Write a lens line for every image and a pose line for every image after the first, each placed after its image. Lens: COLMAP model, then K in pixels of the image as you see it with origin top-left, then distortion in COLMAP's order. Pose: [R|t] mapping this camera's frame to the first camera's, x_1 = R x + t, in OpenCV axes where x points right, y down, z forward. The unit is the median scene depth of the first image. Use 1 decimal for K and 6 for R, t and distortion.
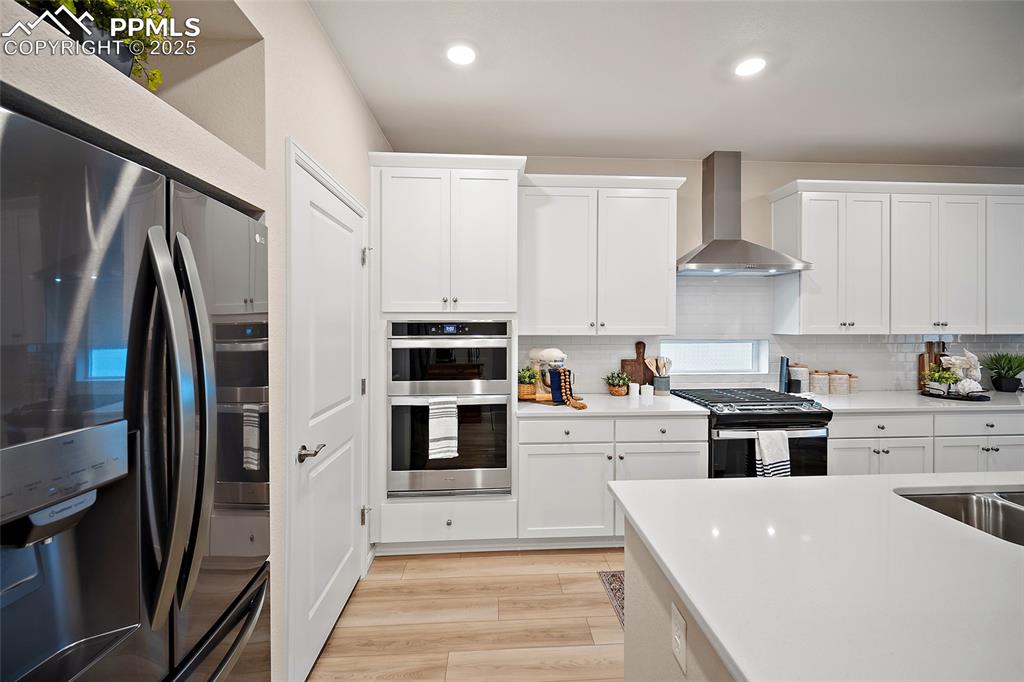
lens RADIAL K [[413.5, 0, 519.8], [0, 413.5, 325.3], [0, 0, 1]] dist [-0.002324, 0.000085]
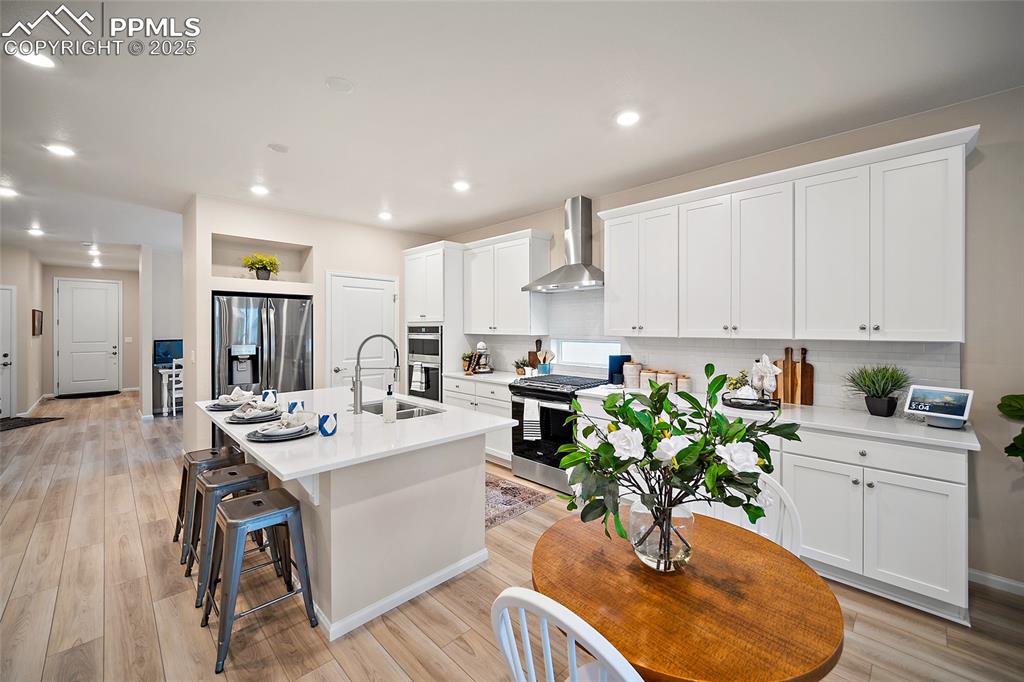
lens RADIAL K [[413.5, 0, 519.8], [0, 413.5, 325.3], [0, 0, 1]] dist [-0.002324, 0.000085]
pose [[0.667201, -0.003185, -0.744871, 1.454442], [-0.002287, 0.999977, -0.006325, -0.001479], [0.744874, 0.005924, 0.667179, -0.020224]]
